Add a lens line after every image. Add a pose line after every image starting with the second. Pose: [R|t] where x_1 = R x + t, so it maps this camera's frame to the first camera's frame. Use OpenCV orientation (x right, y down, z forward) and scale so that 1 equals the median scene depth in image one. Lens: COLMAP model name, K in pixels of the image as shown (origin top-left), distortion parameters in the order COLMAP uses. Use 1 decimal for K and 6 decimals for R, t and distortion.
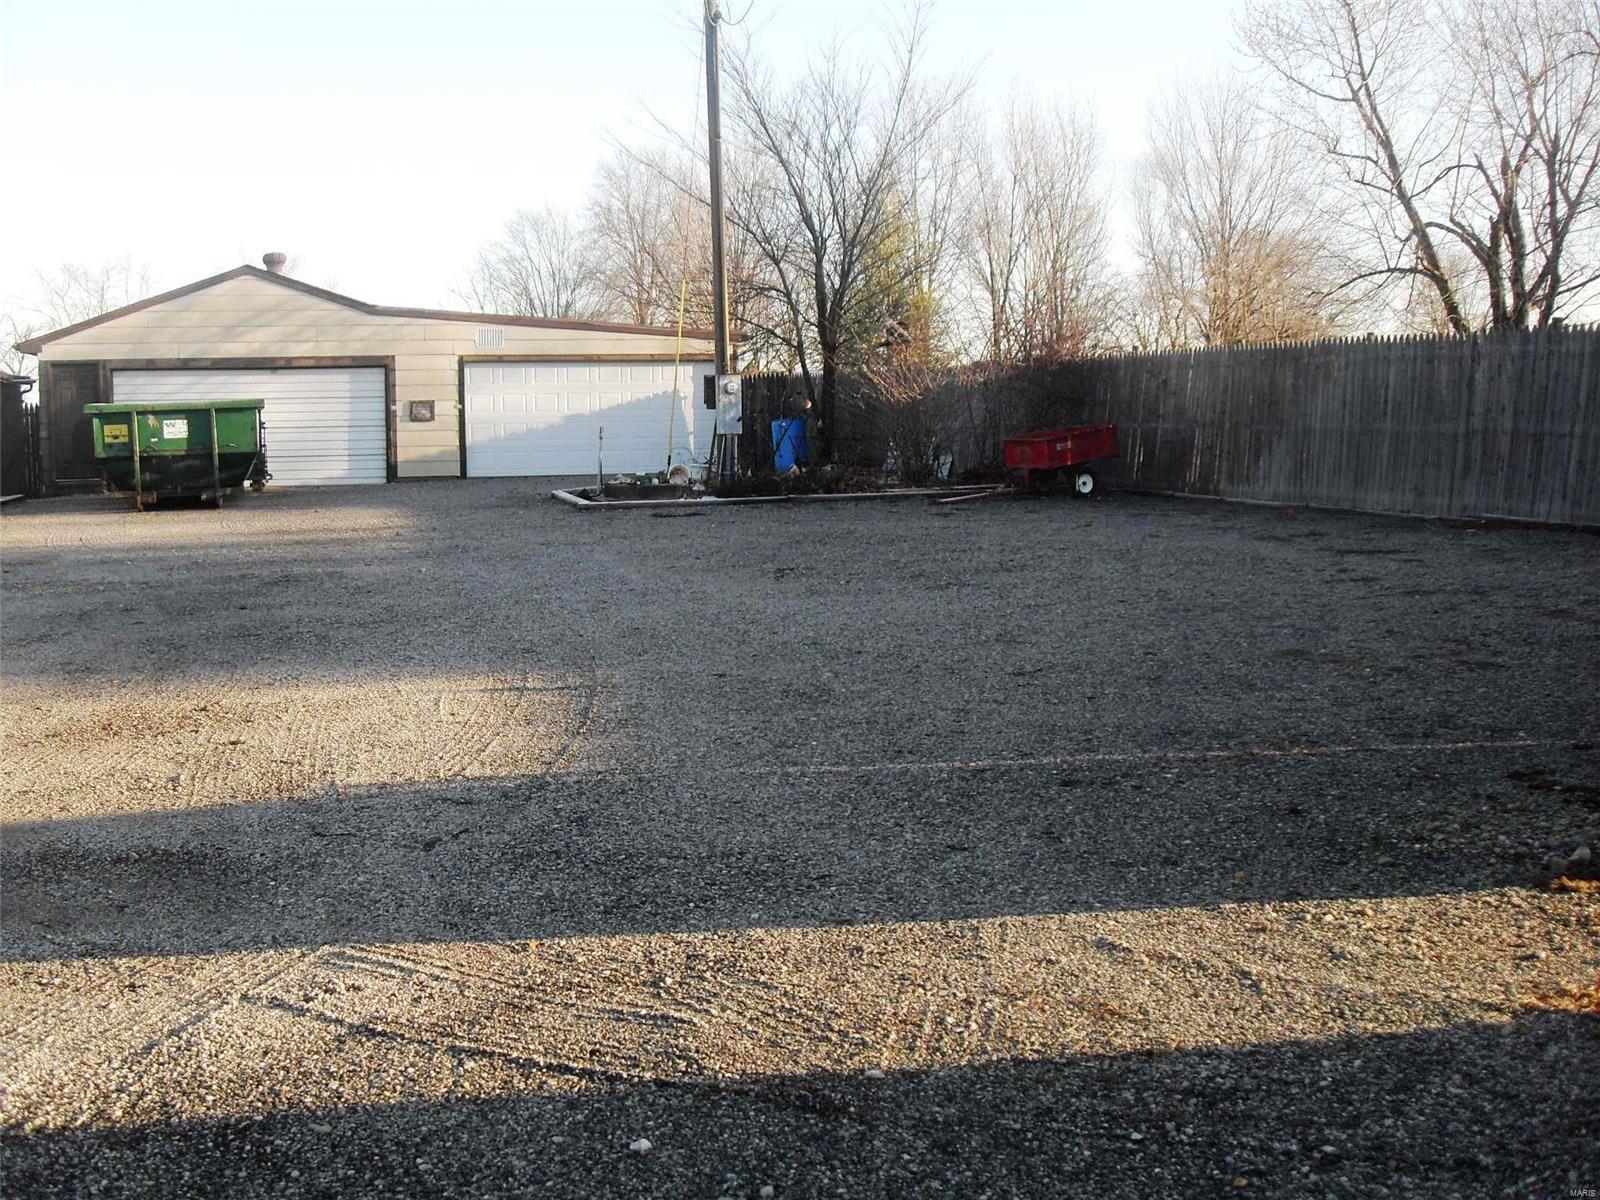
lens RADIAL K [[1772.6, 0, 800.0], [0, 1772.6, 600.0], [0, 0, 1]] dist [-0.180805, 0.150867]
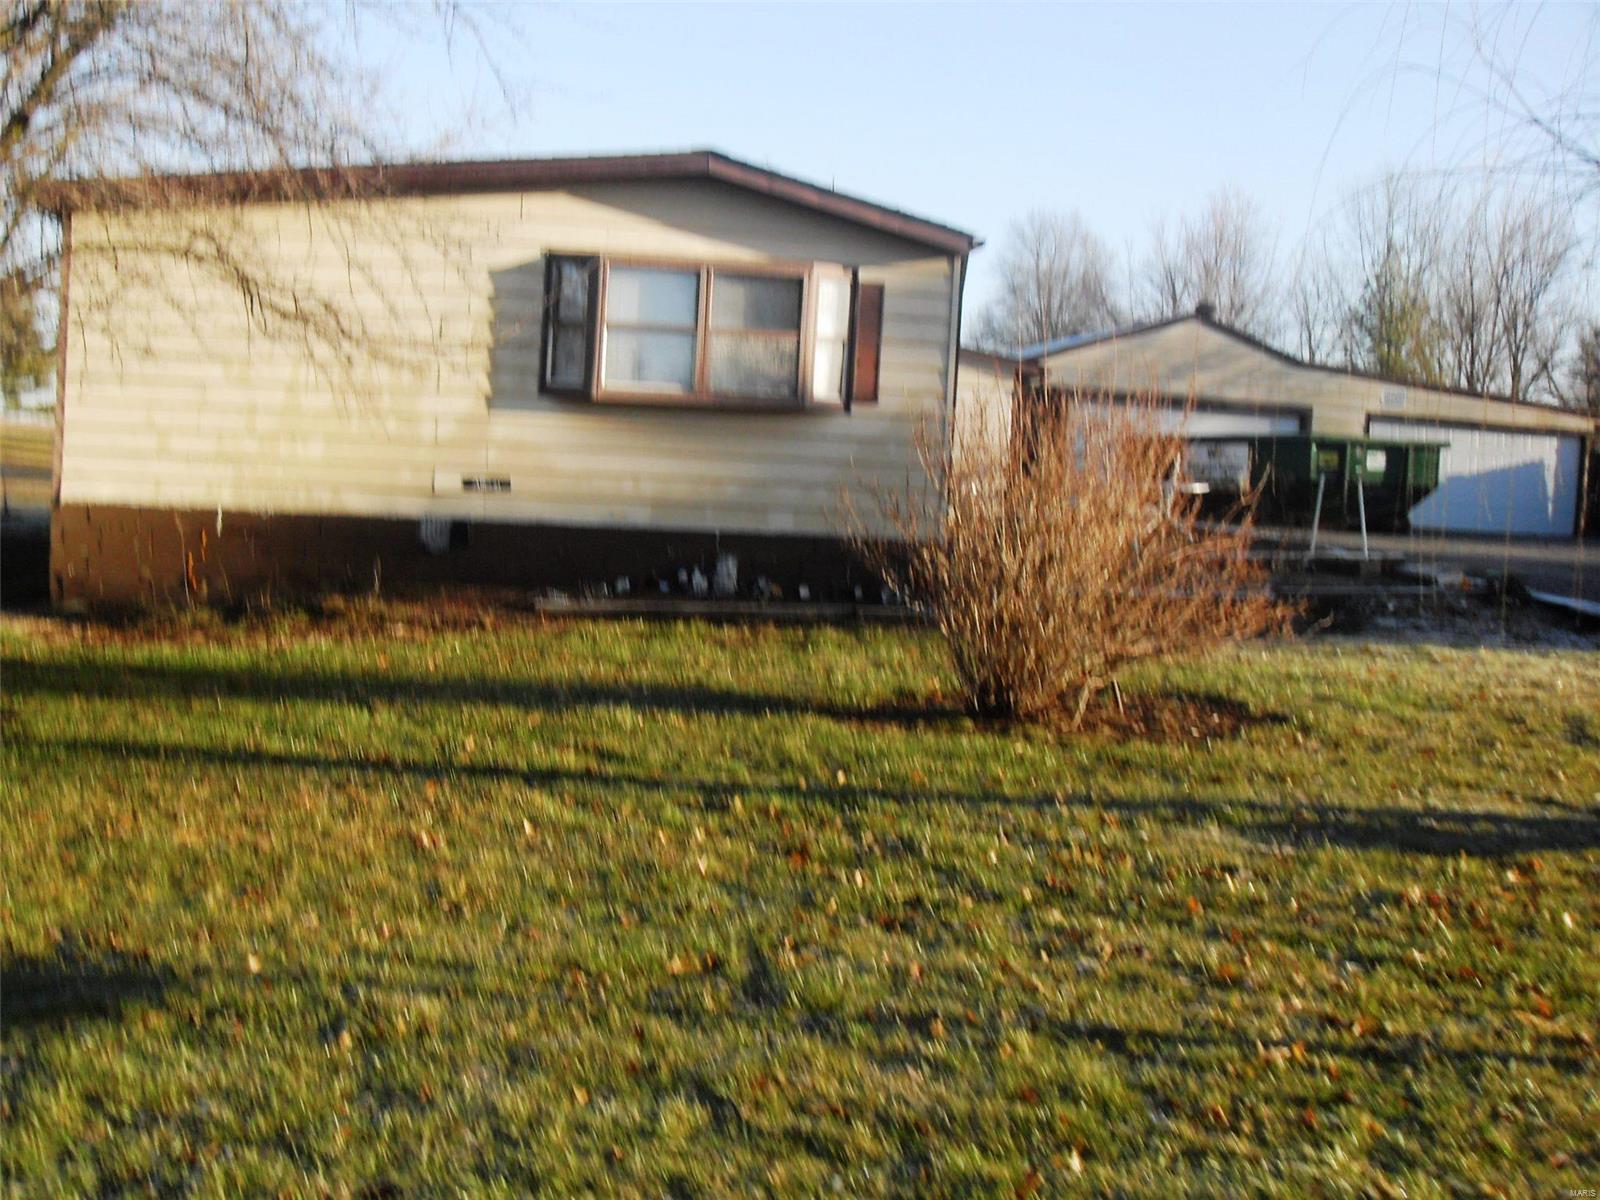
lens RADIAL K [[1772.6, 0, 800.0], [0, 1772.6, 600.0], [0, 0, 1]] dist [-0.180805, 0.150867]
pose [[0.986852, 0.081166, -0.139769, -0.395138], [-0.085823, 0.995928, -0.027612, 0.035759], [0.136958, 0.039244, 0.989799, -0.096893]]
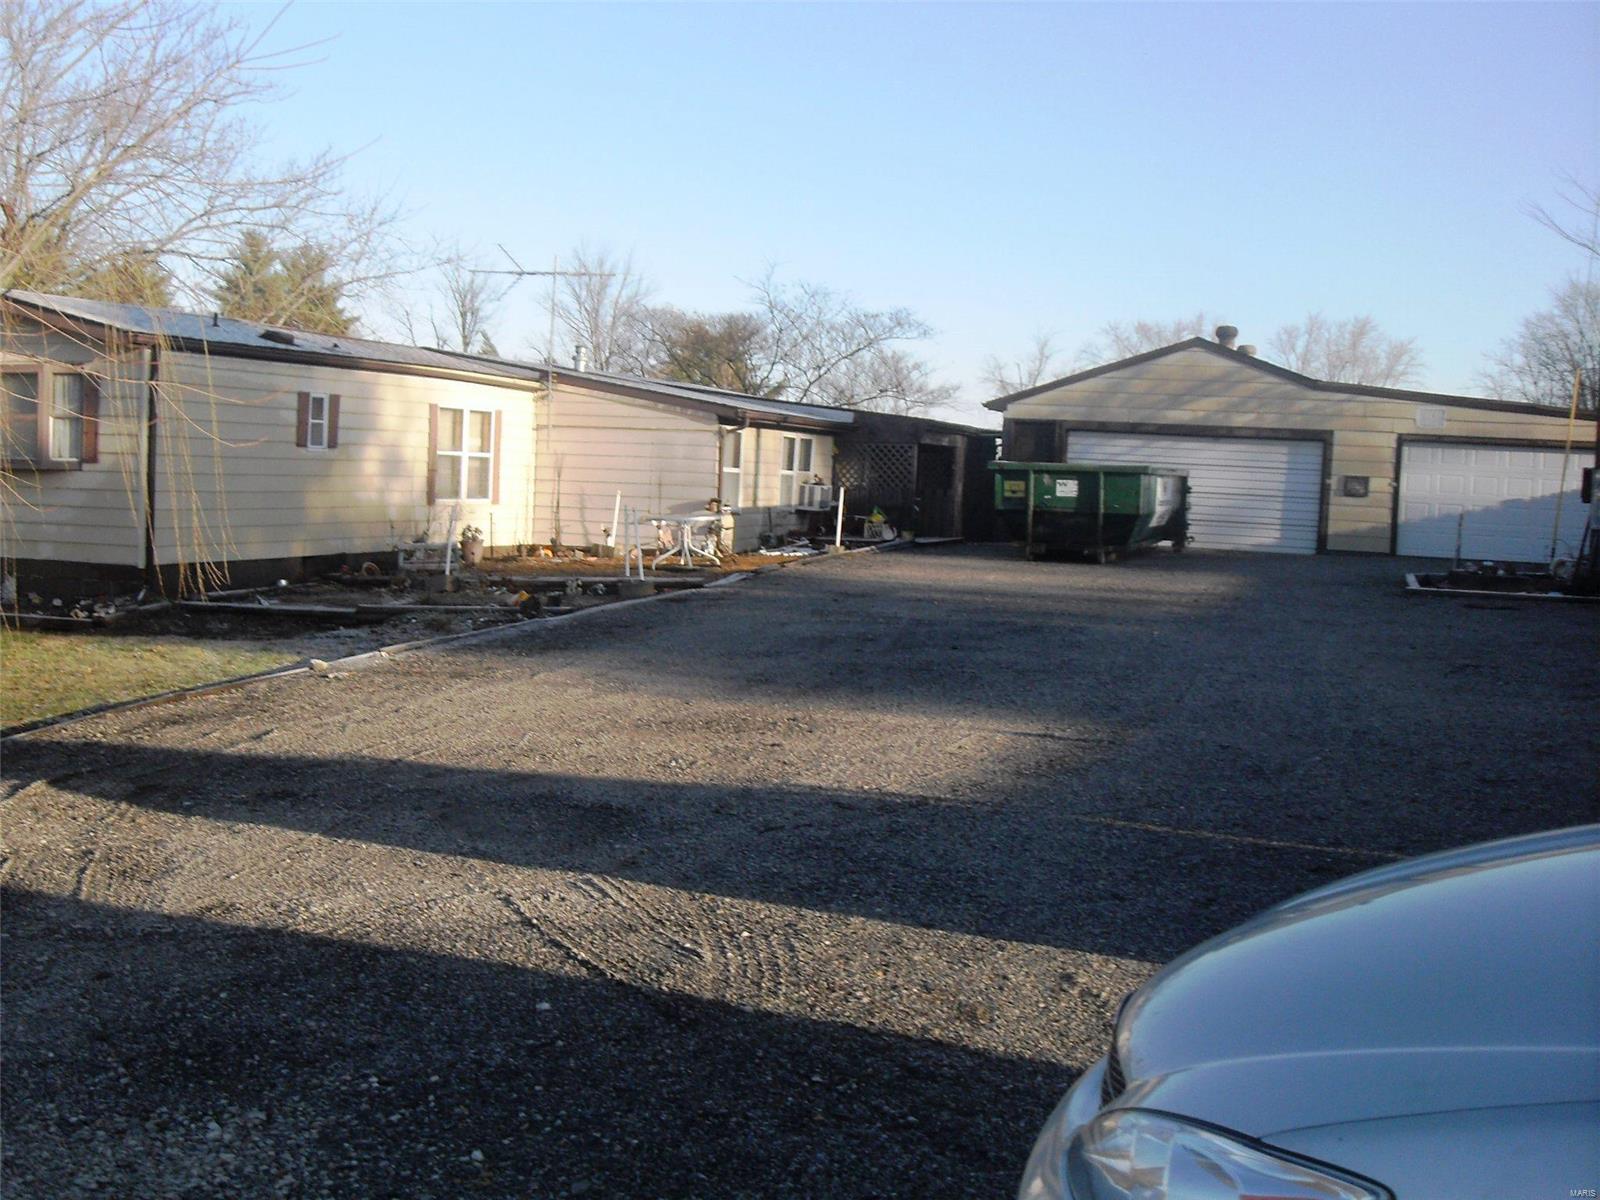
lens RADIAL K [[1772.6, 0, 800.0], [0, 1772.6, 600.0], [0, 0, 1]] dist [-0.180805, 0.150867]
pose [[0.830898, 0.086018, -0.549736, 0.078981], [-0.106314, 0.994320, -0.005105, -0.003425], [0.546174, 0.062686, 0.835323, -0.010668]]
